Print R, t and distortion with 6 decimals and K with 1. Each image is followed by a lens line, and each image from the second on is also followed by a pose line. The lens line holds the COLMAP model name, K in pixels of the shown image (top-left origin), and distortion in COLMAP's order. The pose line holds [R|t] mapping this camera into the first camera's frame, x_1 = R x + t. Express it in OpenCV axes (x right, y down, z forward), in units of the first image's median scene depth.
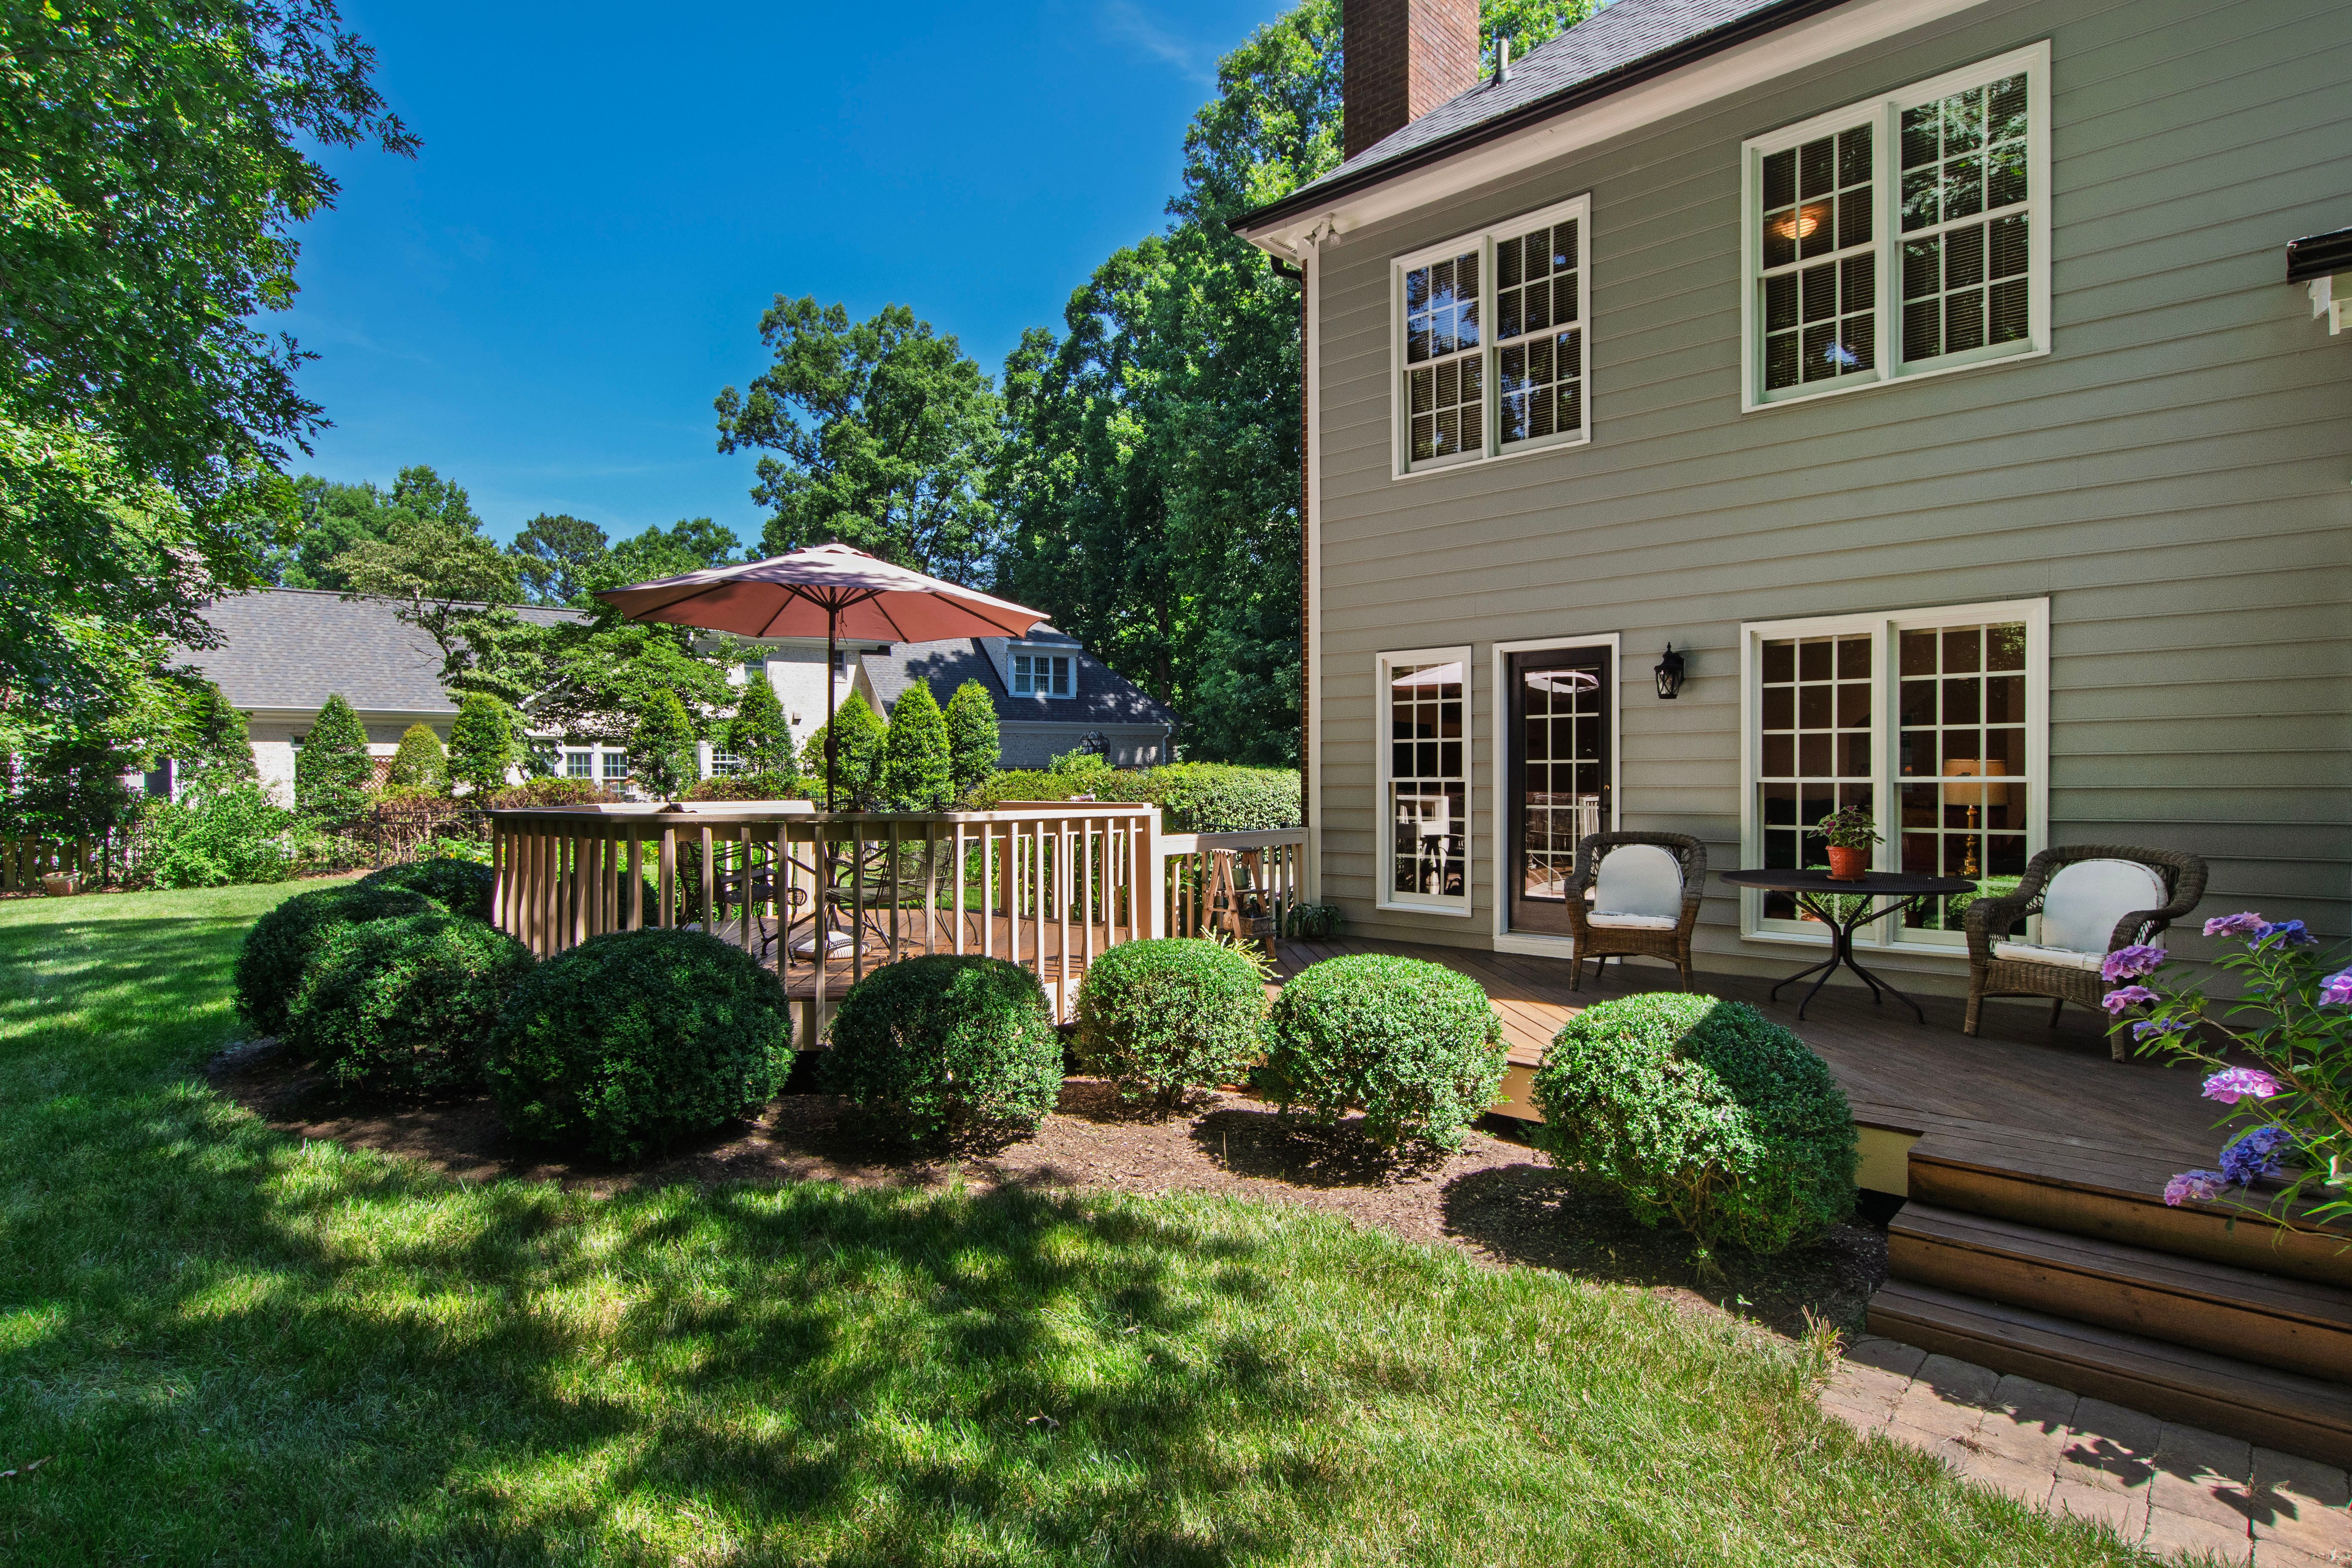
lens RADIAL K [[1292.1, 0, 1176.0], [0, 1292.1, 784.0], [0, 0, 1]] dist [-0.001399, -0.000518]
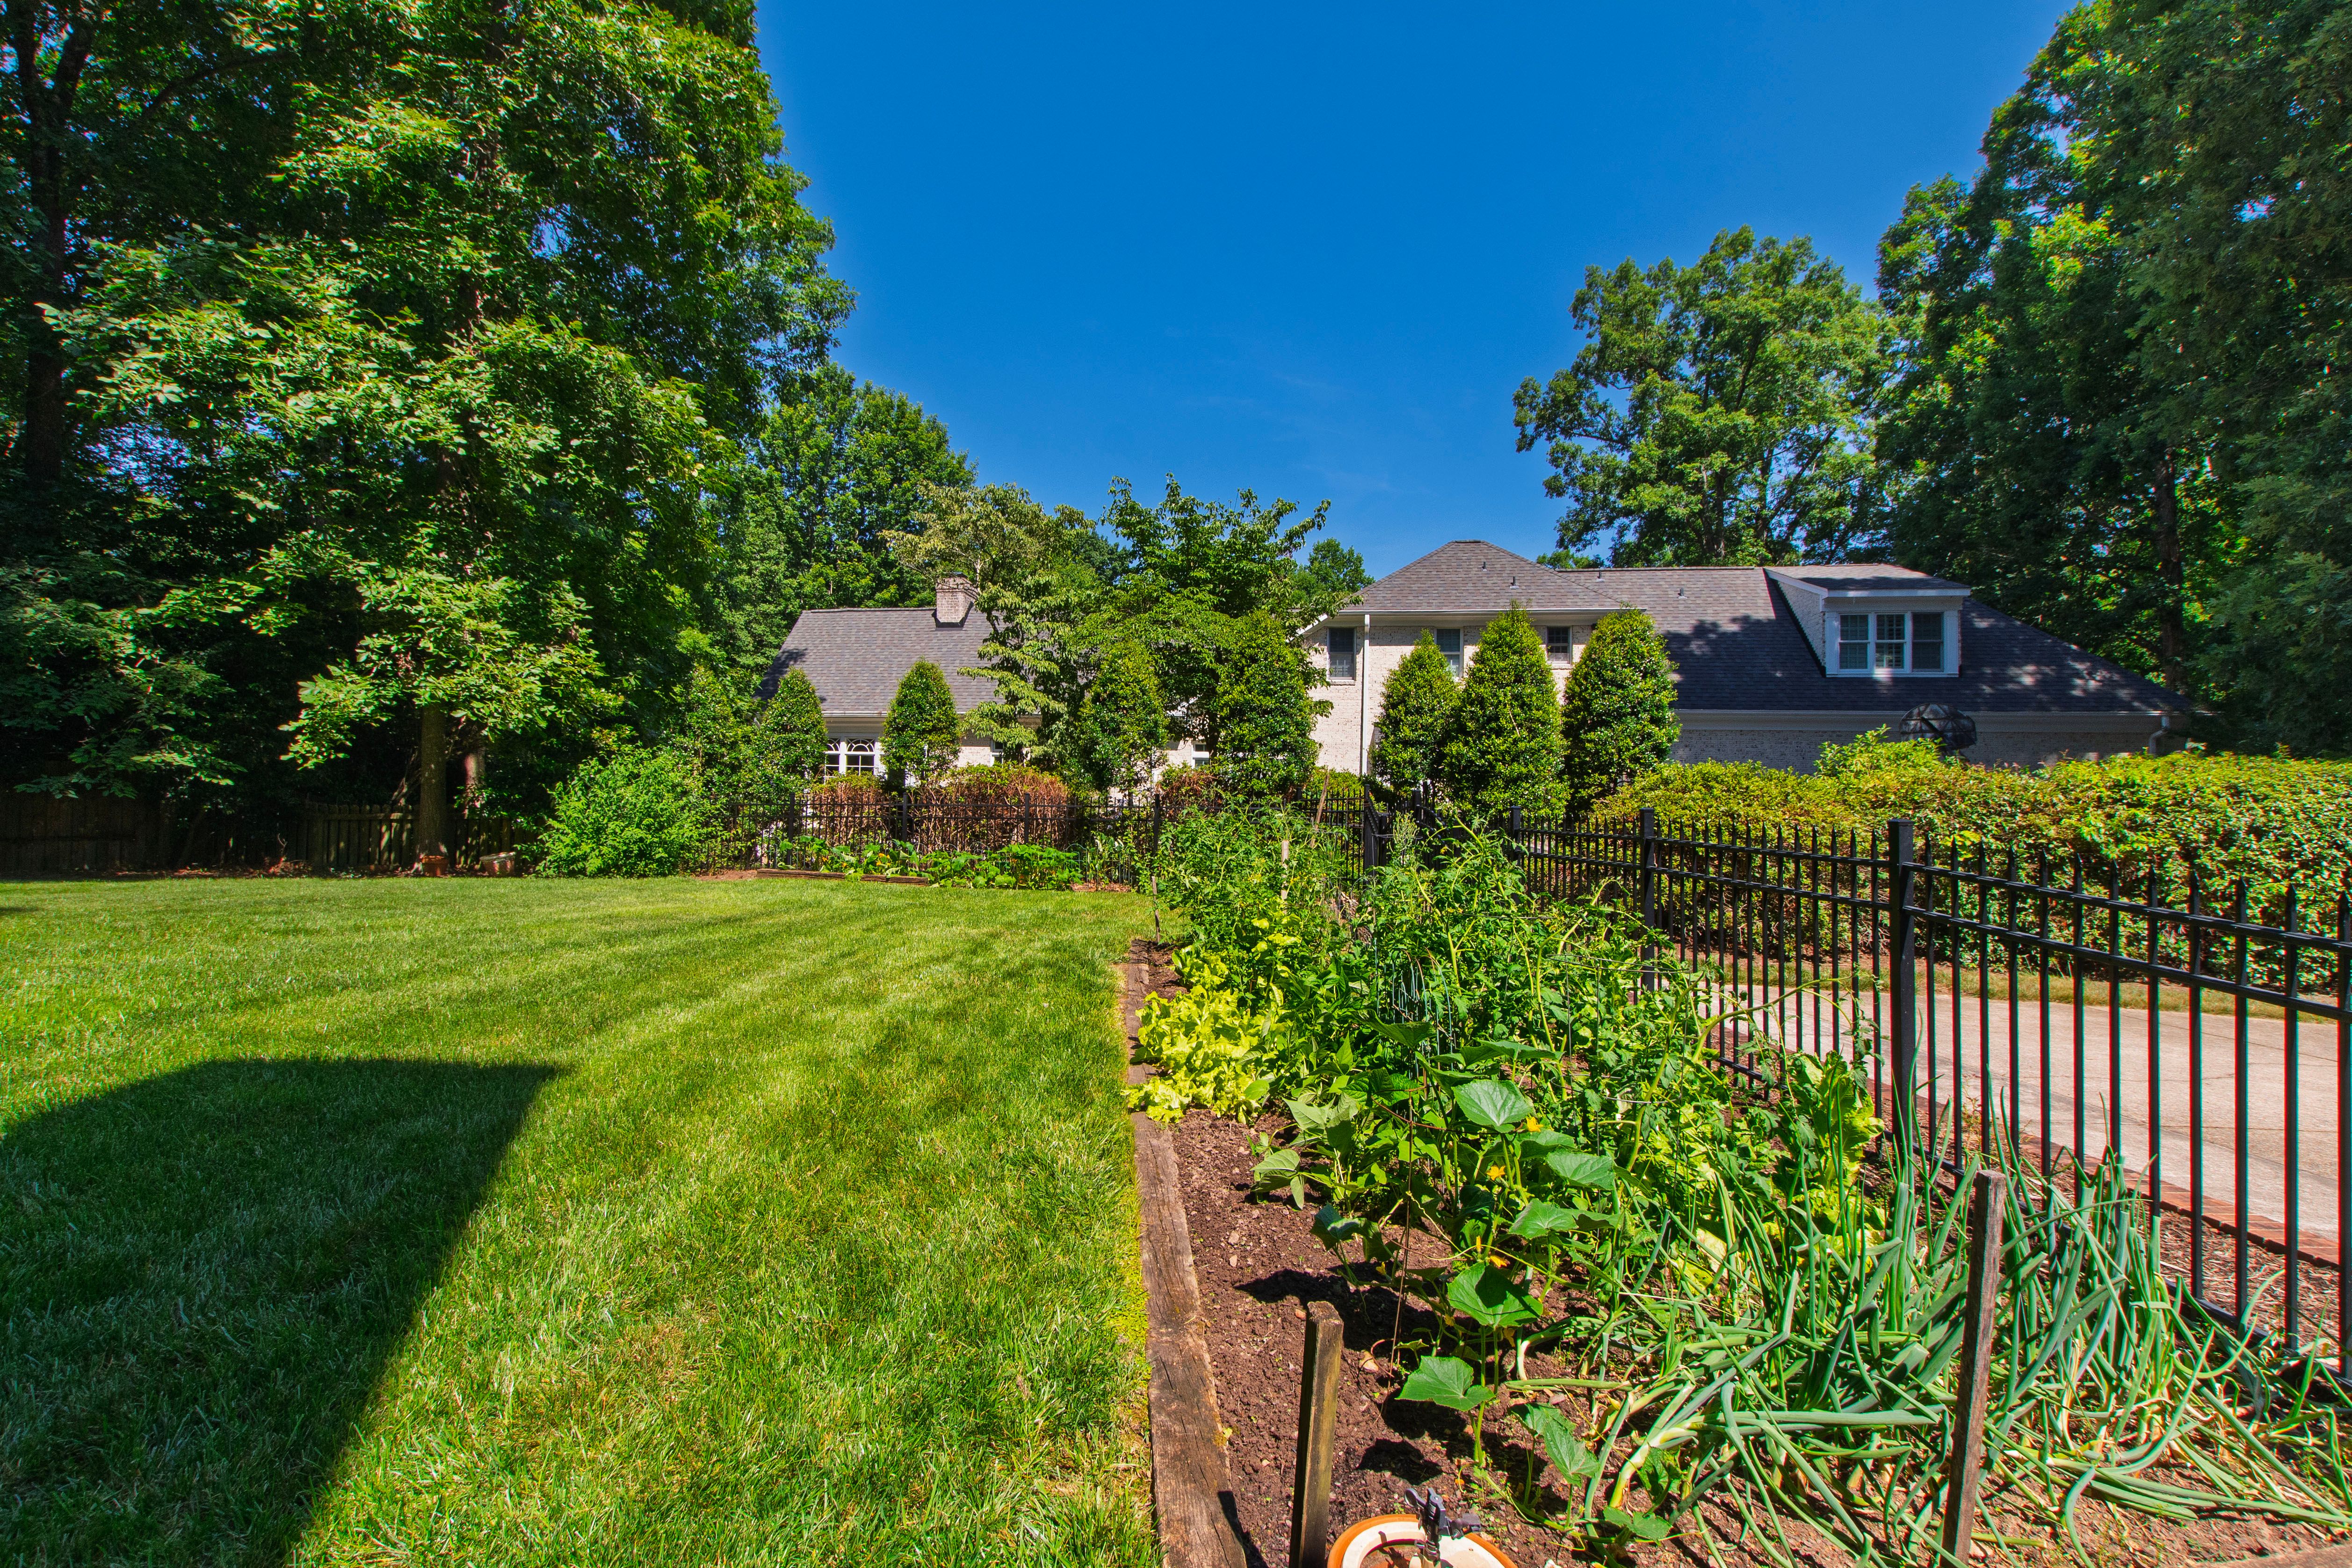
lens RADIAL K [[1082.1, 0, 1176.0], [0, 1082.1, 784.0], [0, 0, 1]] dist [0.002050, -0.009148]
pose [[0.705551, 0.000947, -0.708659, 0.020135], [-0.032654, 0.998980, -0.031175, 0.010561], [0.707907, 0.045136, 0.704862, 0.308307]]
